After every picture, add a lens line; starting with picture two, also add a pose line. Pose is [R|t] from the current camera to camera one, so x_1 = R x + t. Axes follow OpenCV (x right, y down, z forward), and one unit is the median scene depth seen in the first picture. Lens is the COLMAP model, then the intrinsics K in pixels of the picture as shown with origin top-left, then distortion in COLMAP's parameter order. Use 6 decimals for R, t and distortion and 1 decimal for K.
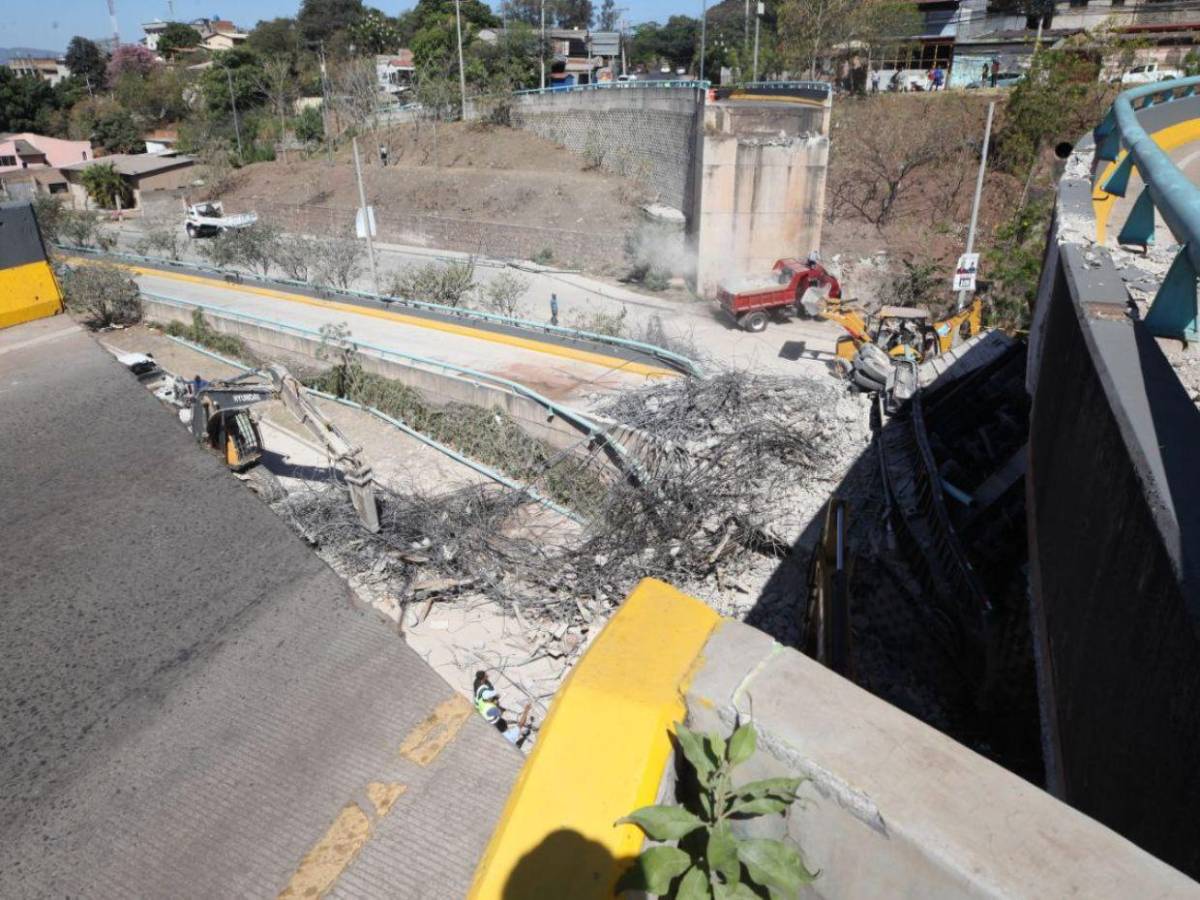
lens RADIAL K [[812.6, 0, 600.0], [0, 812.6, 450.0], [0, 0, 1]] dist [-0.029985, 0.029772]
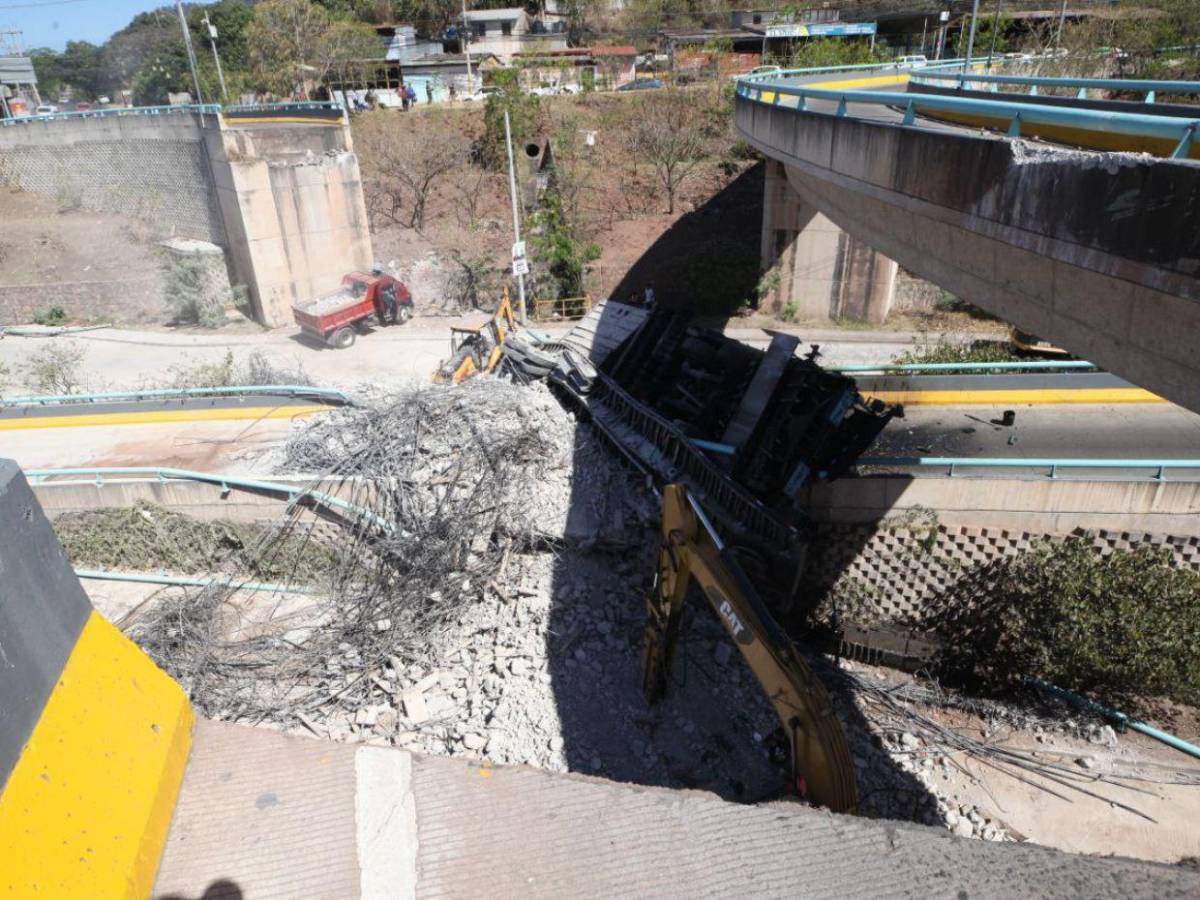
lens RADIAL K [[716.7, 0, 600.0], [0, 716.7, 450.0], [0, 0, 1]] dist [-0.037240, 0.015966]
pose [[0.788964, -0.291398, 0.540946, -0.084190], [0.275926, 0.954652, 0.111820, -0.034851], [-0.548999, 0.061039, 0.833591, 0.081049]]
